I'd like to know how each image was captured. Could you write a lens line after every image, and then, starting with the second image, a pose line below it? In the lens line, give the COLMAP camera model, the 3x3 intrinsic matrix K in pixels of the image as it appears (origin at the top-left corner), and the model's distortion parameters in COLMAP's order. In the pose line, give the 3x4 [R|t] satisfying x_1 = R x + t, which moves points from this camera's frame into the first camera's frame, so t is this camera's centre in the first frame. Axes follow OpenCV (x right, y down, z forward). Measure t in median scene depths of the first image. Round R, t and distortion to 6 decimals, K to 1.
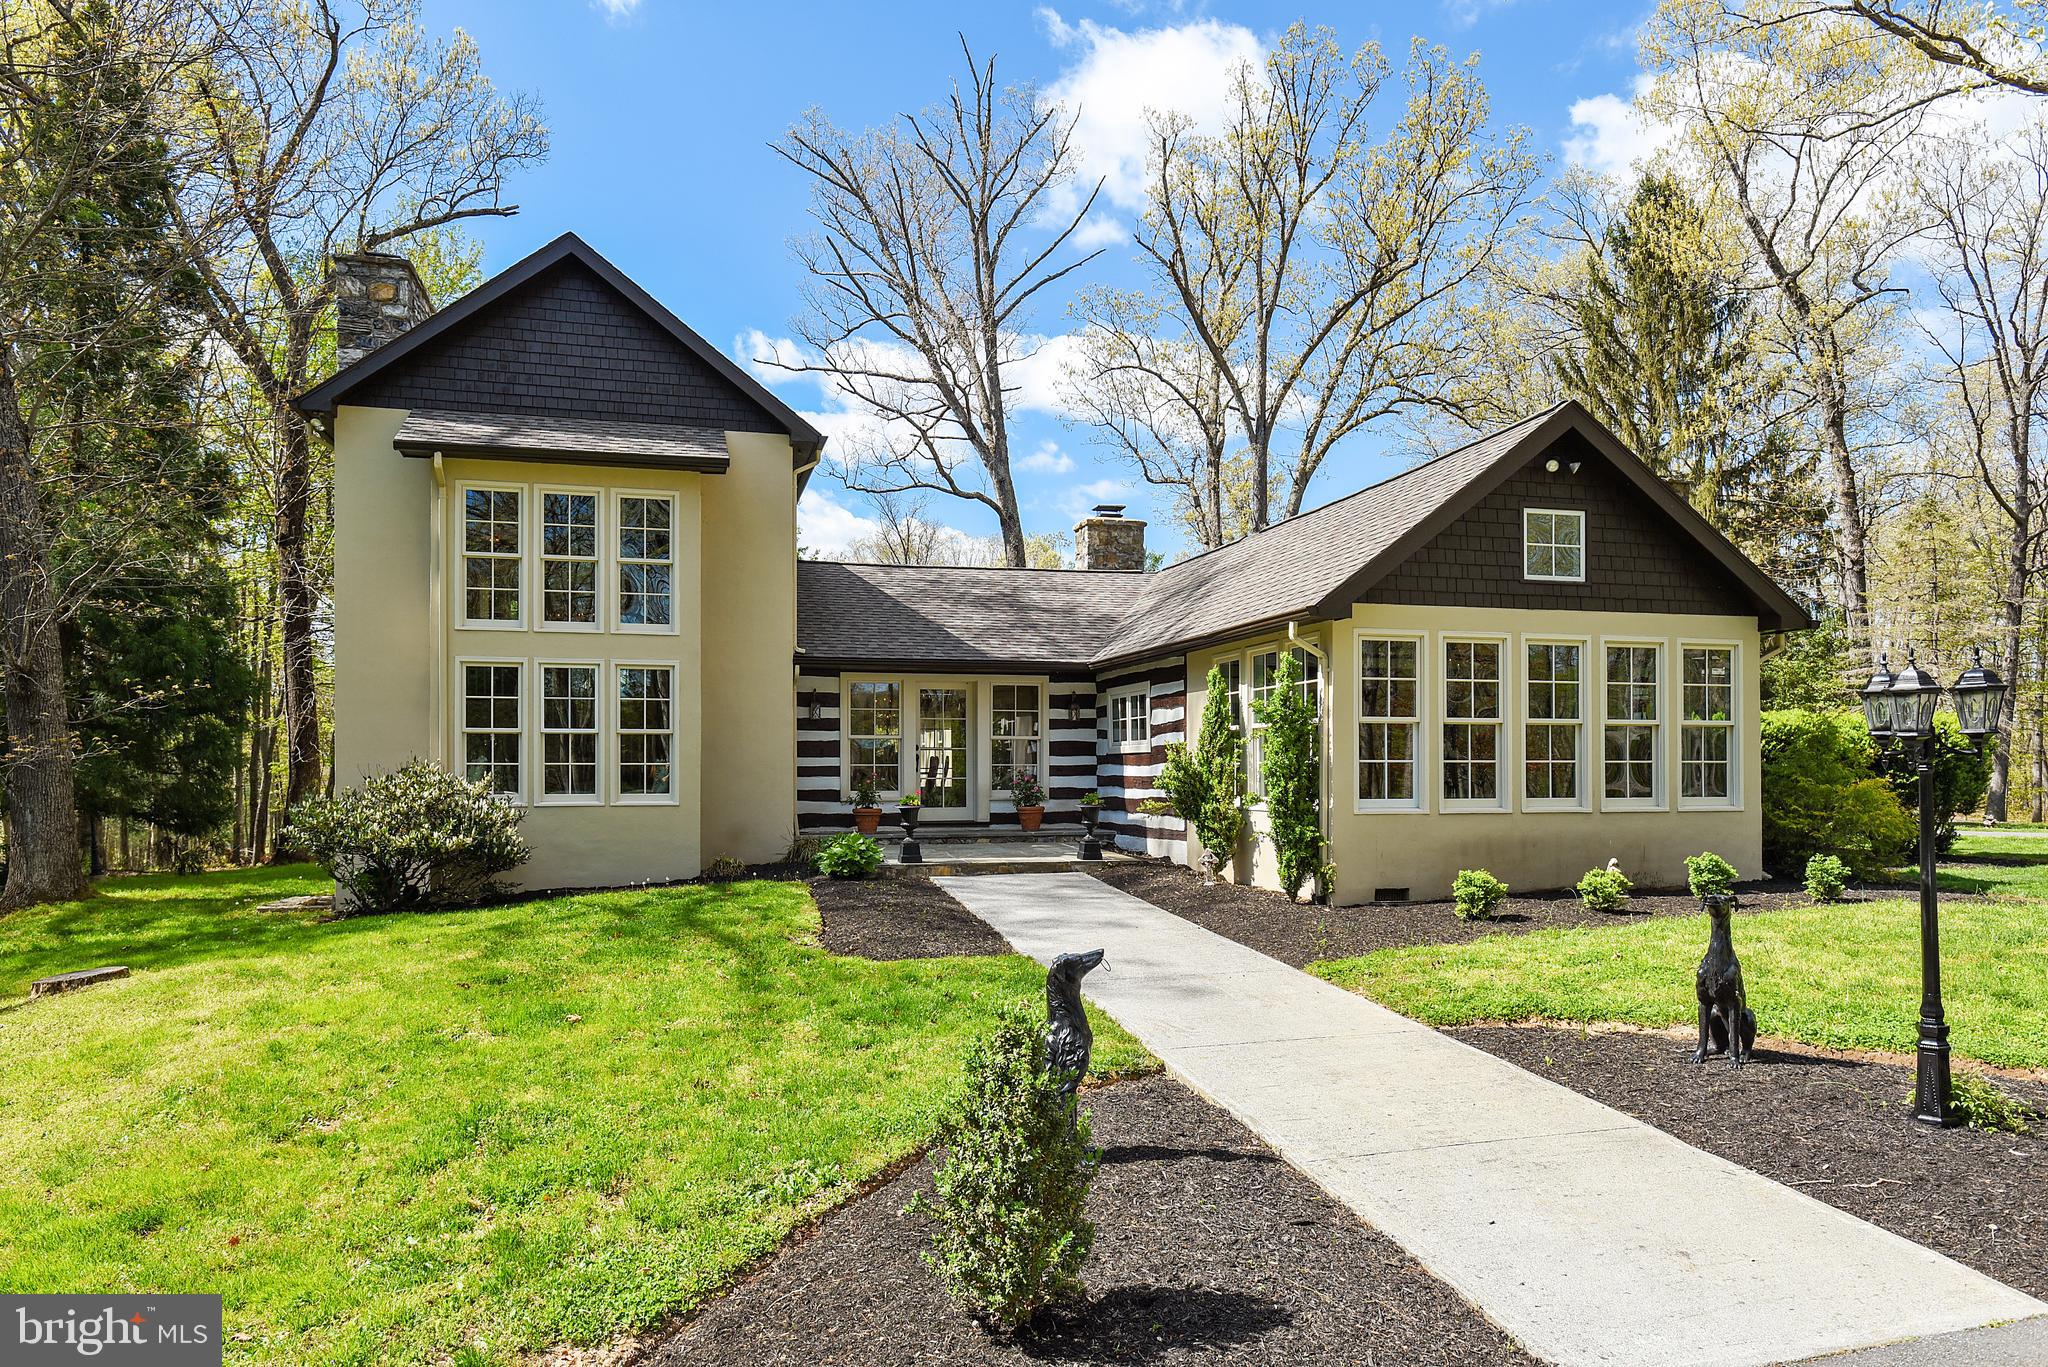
lens RADIAL K [[1280.7, 0, 1020.1], [0, 1280.7, 683.7], [0, 0, 1]] dist [-0.001000, -0.000810]
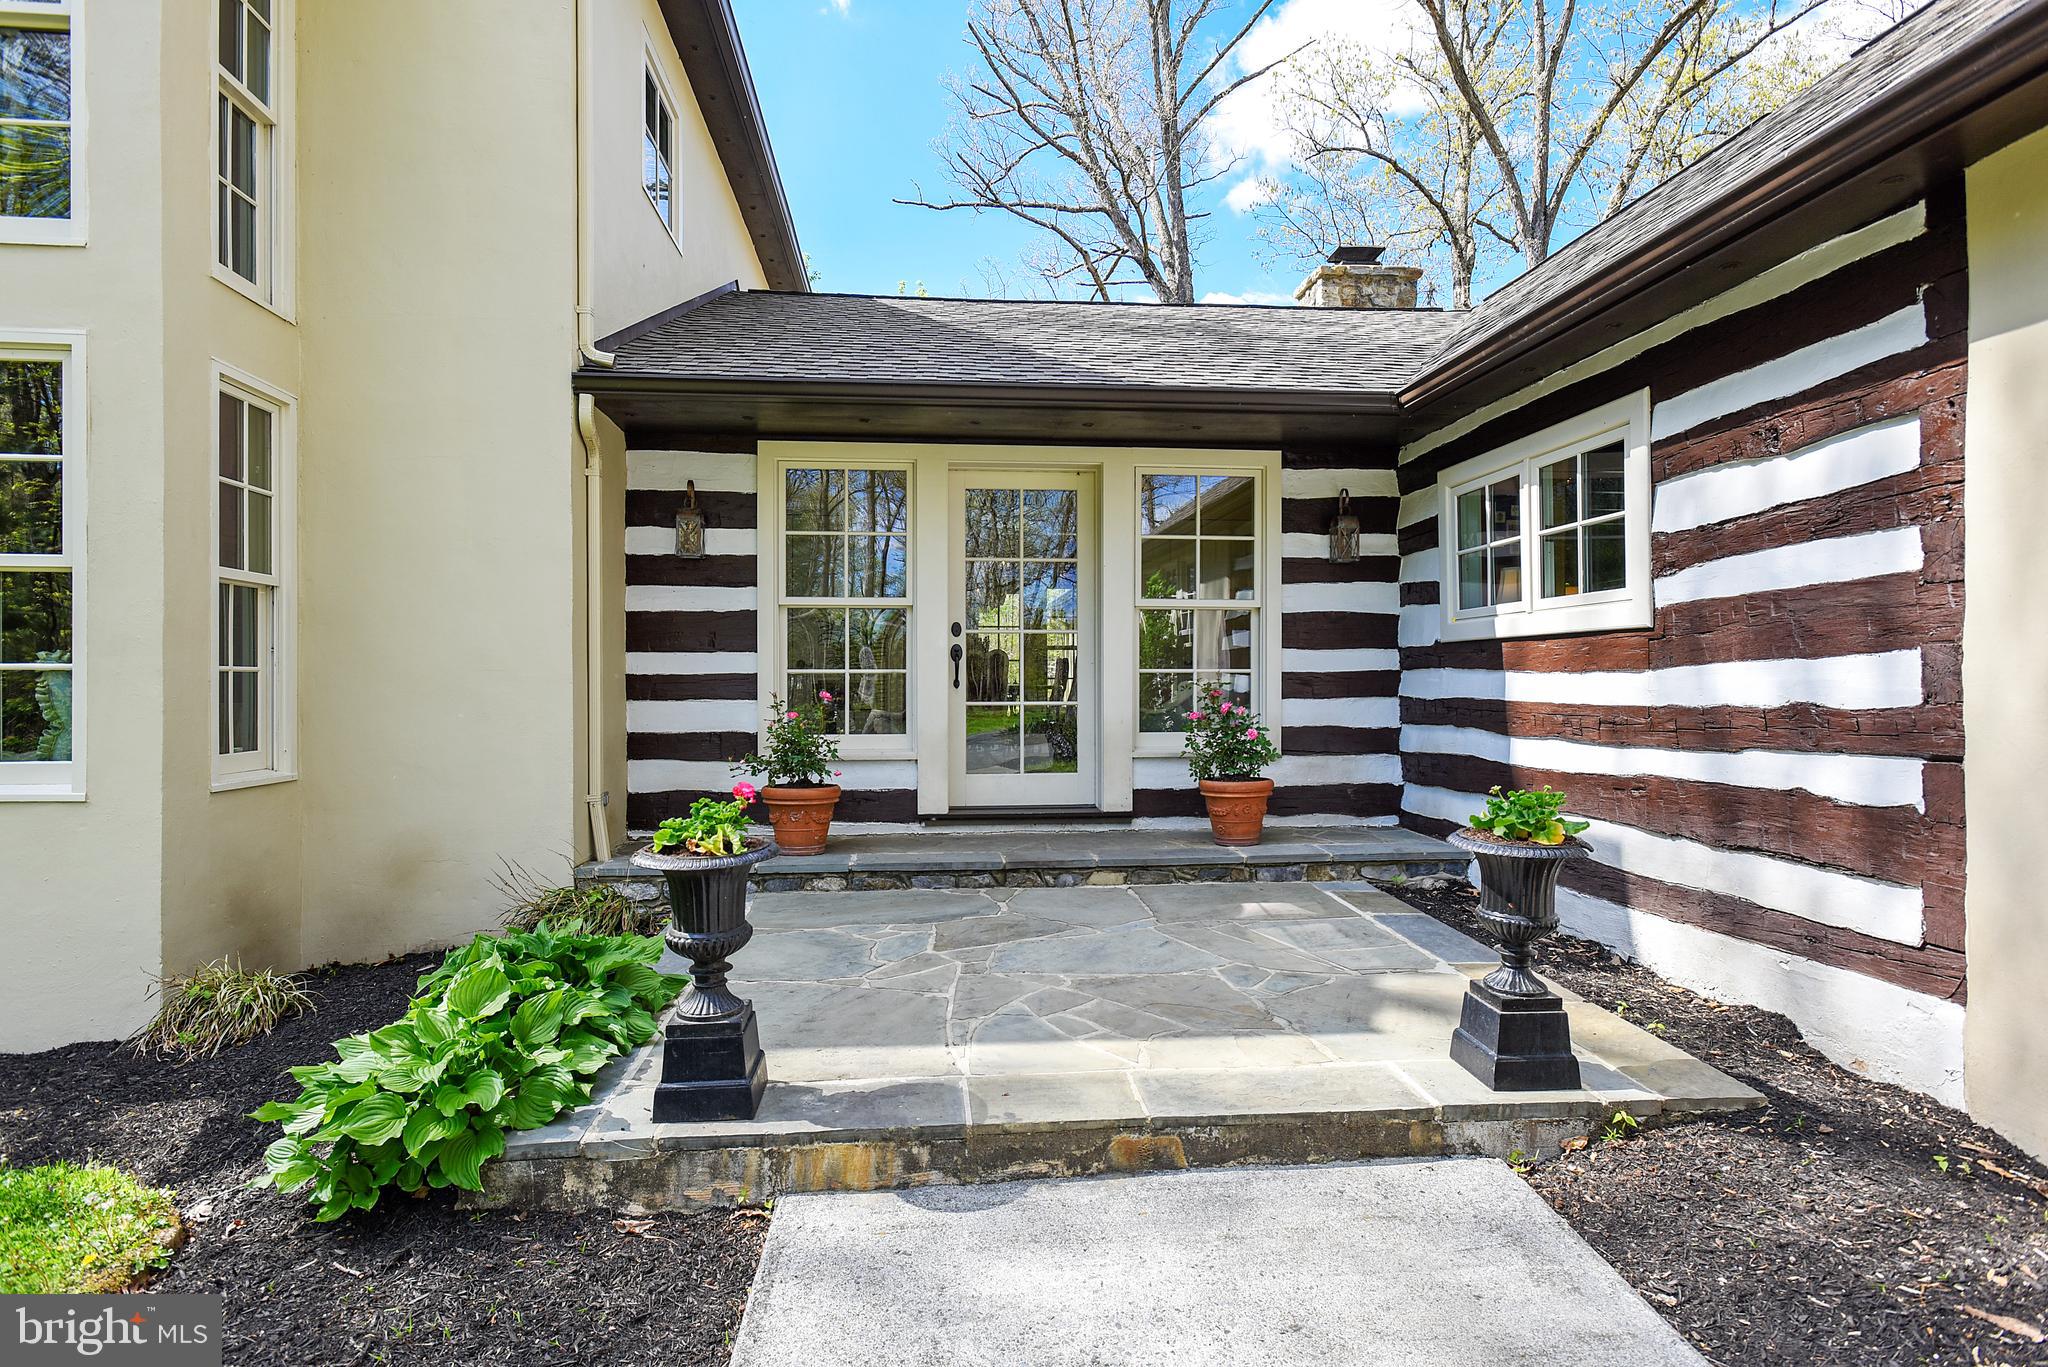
lens RADIAL K [[1120.4, 0, 1022.3], [0, 1120.4, 688.8], [0, 0, 1]] dist [0.001303, -0.000832]
pose [[0.986514, 0.001757, -0.163667, -0.000275], [0.010863, 0.997035, 0.076180, 0.041130], [0.163316, -0.076930, 0.983570, 0.636374]]
